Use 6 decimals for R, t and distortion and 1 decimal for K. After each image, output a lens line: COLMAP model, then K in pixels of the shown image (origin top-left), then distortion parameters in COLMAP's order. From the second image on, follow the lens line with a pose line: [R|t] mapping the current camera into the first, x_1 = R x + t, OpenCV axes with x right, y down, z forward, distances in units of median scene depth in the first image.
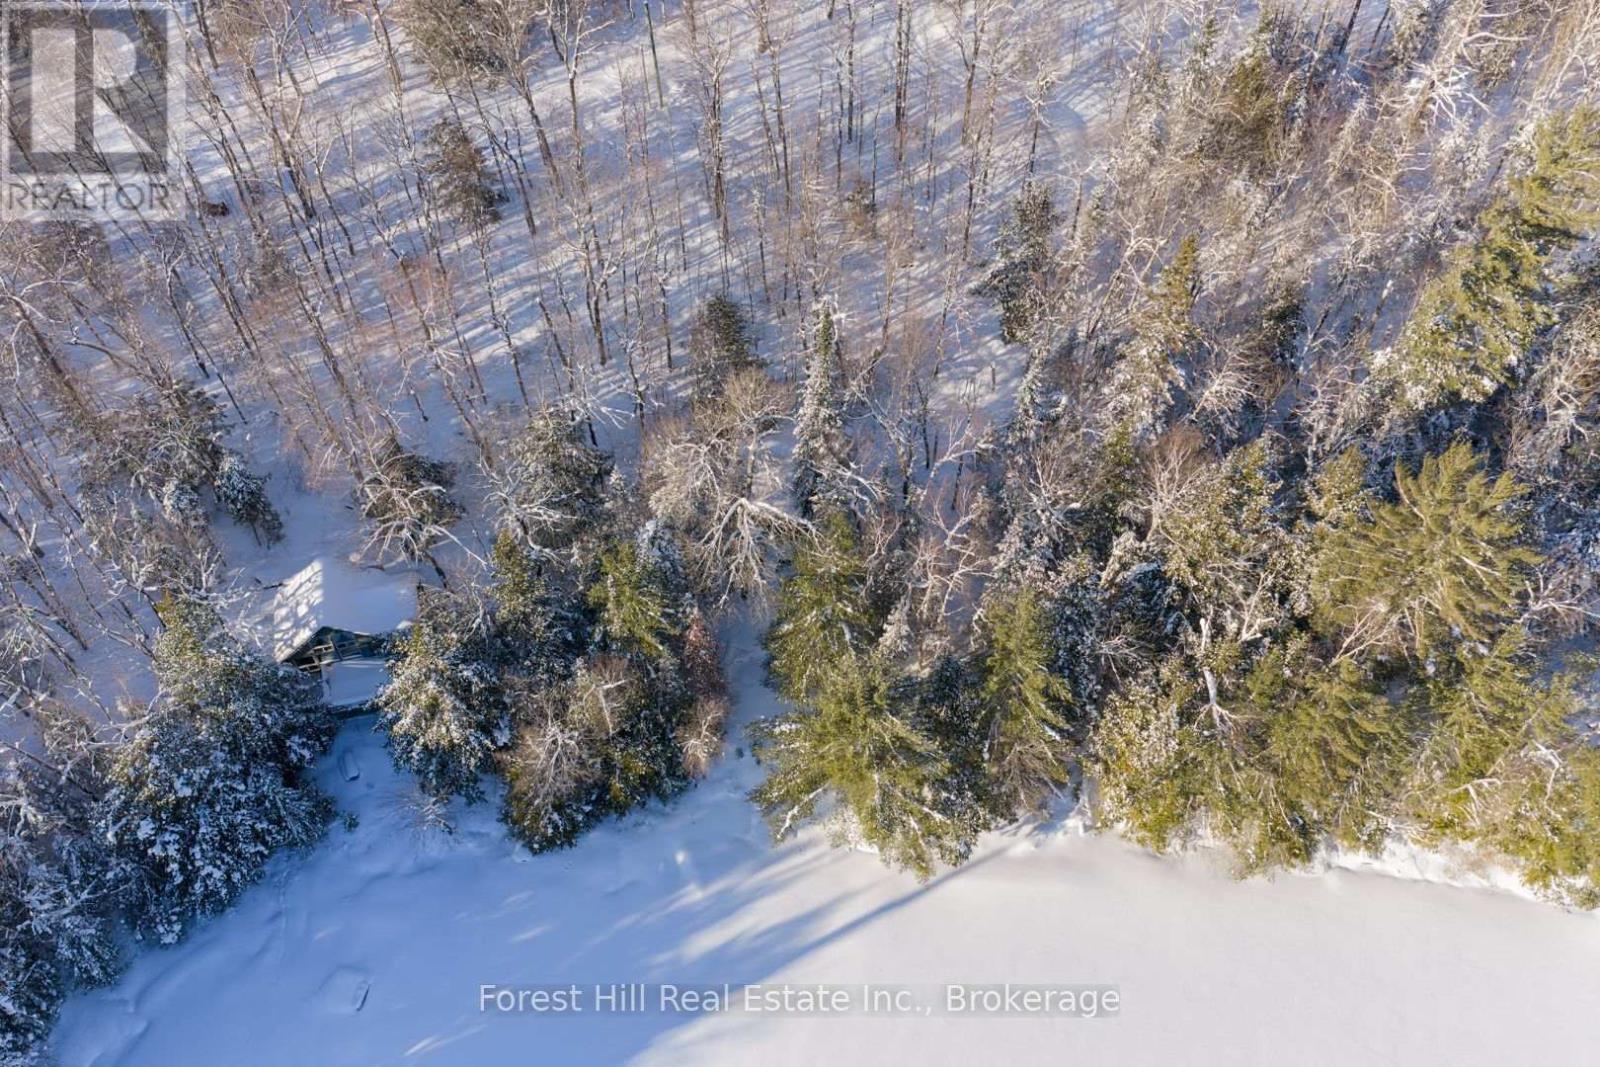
lens RADIAL K [[1332.4, 0, 800.0], [0, 1332.4, 533.5], [0, 0, 1]] dist [0.028001, -0.007567]
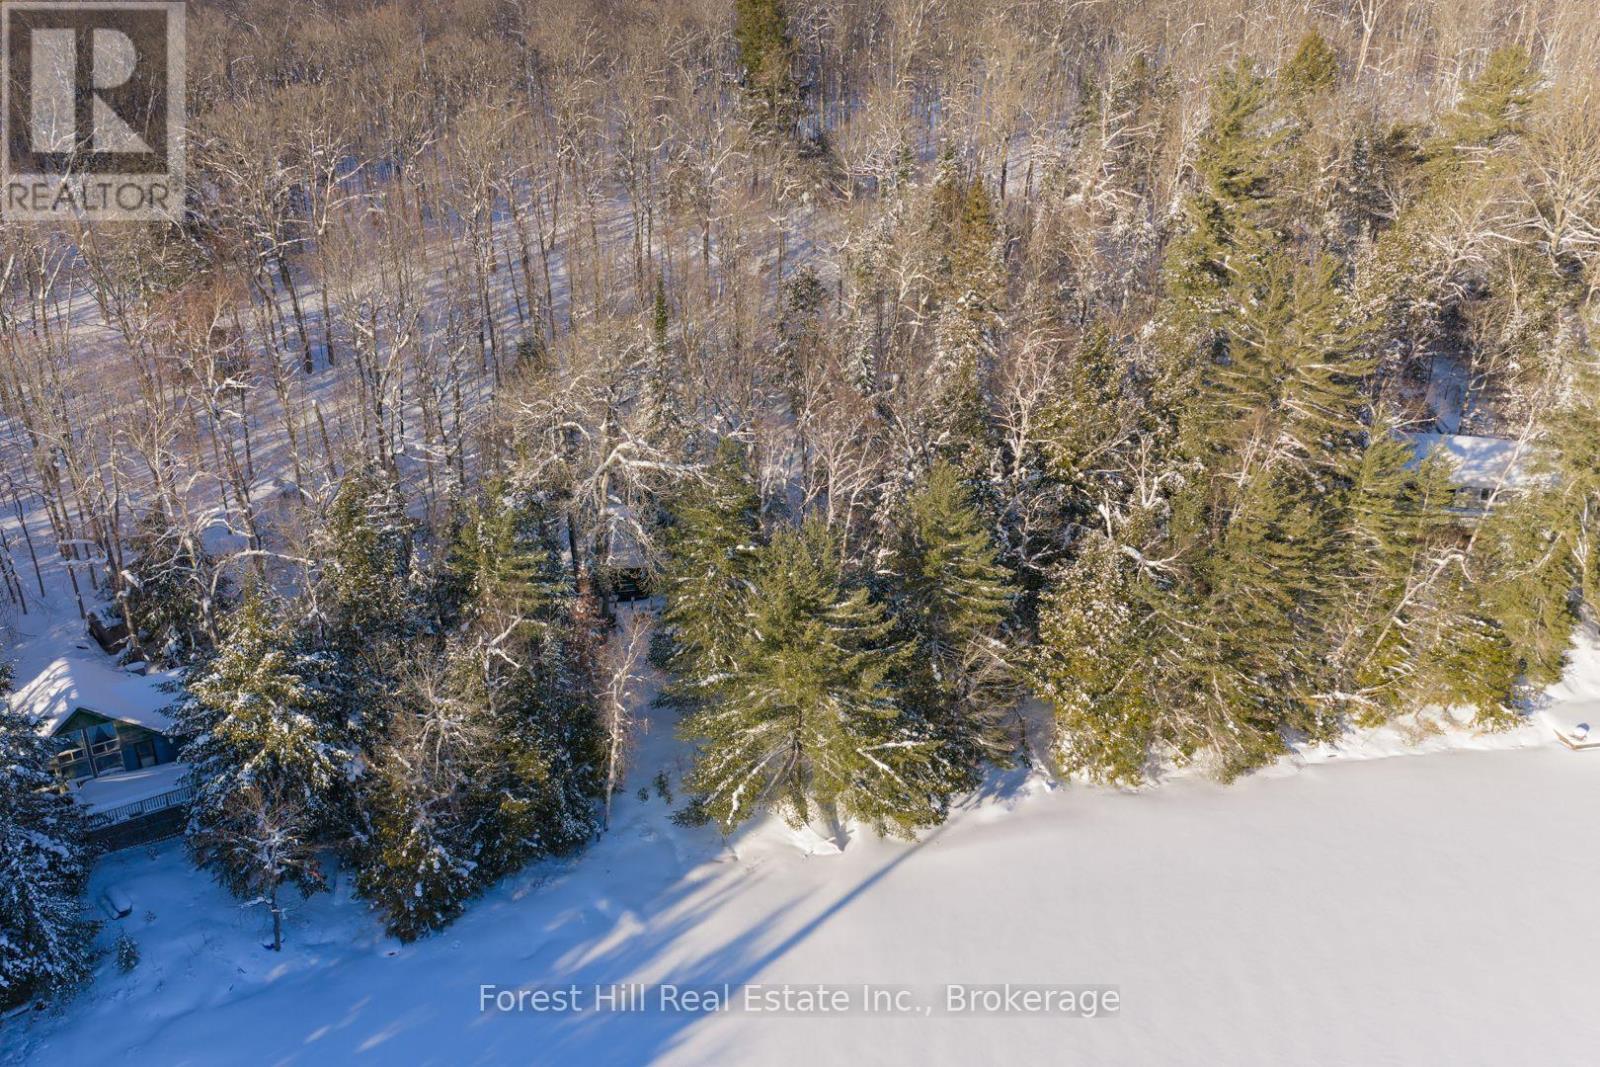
lens RADIAL K [[1332.4, 0, 800.0], [0, 1332.4, 533.5], [0, 0, 1]] dist [0.028001, -0.007567]
pose [[0.941776, -0.114278, 0.316224, -0.202494], [0.248402, 0.870310, -0.425273, 0.412860], [-0.226614, 0.479062, 0.848025, 0.215790]]
